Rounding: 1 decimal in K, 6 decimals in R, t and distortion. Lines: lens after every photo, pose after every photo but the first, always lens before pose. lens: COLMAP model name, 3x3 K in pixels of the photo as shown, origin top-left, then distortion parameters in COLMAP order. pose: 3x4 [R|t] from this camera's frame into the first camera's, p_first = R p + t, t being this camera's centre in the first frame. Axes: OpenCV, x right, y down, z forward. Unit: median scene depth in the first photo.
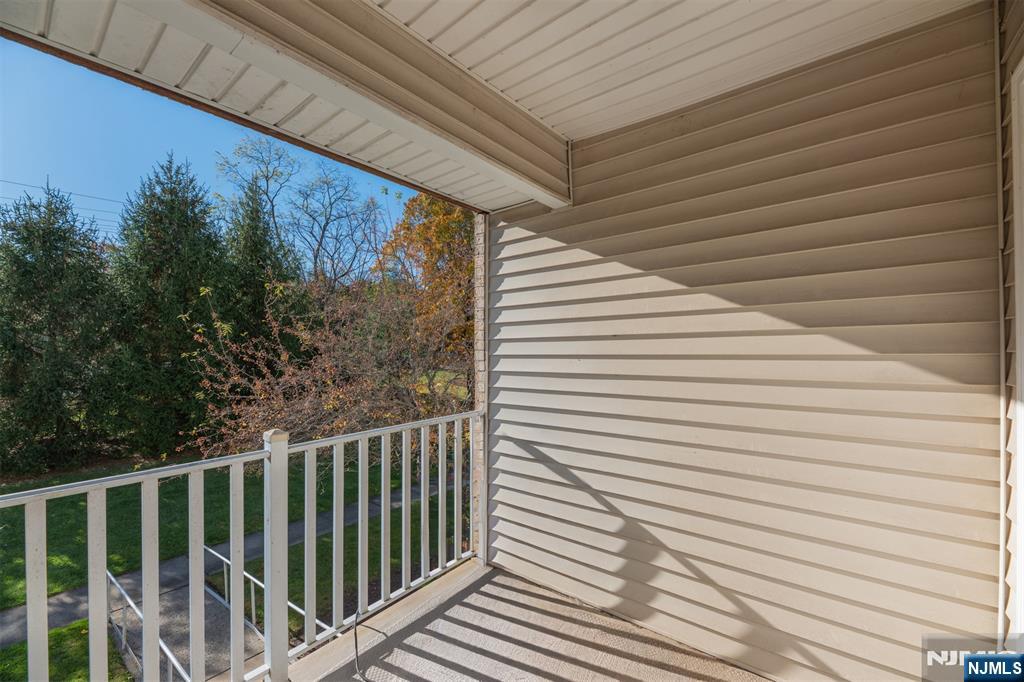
lens RADIAL K [[406.2, 0, 515.3], [0, 406.2, 348.1], [0, 0, 1]] dist [-0.001651, -0.000081]
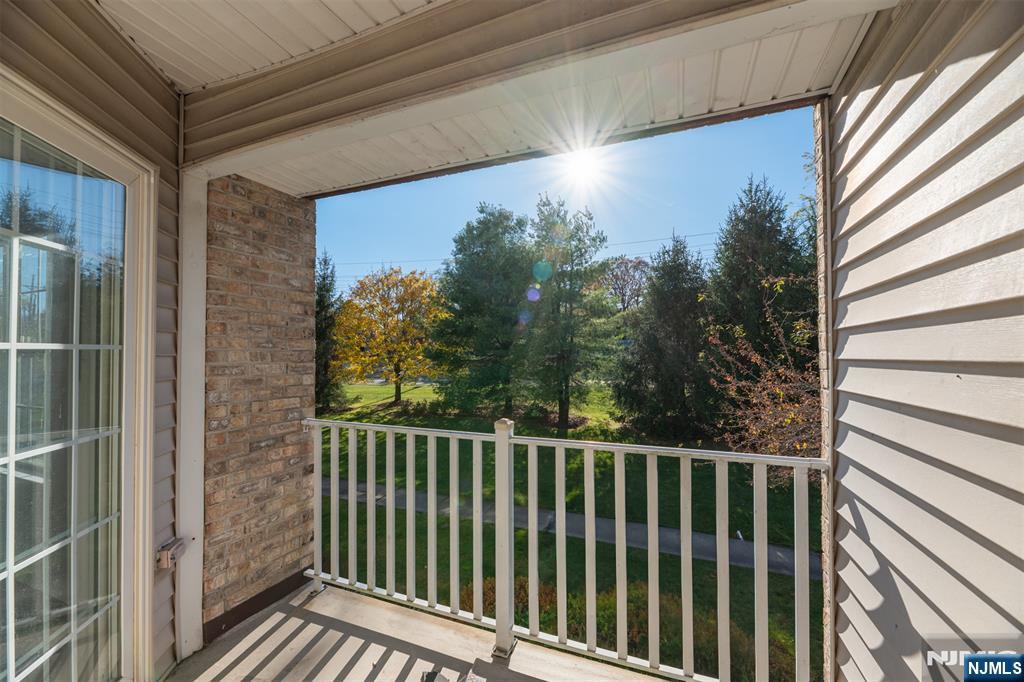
lens RADIAL K [[406.2, 0, 512.7], [0, 406.2, 342.5], [0, 0, 1]] dist [-0.001651, -0.000081]
pose [[0.266417, -0.018938, -0.963672, 0.111533], [0.000901, 0.999811, -0.019399, 0.001761], [0.963858, 0.004300, 0.266383, 0.151758]]
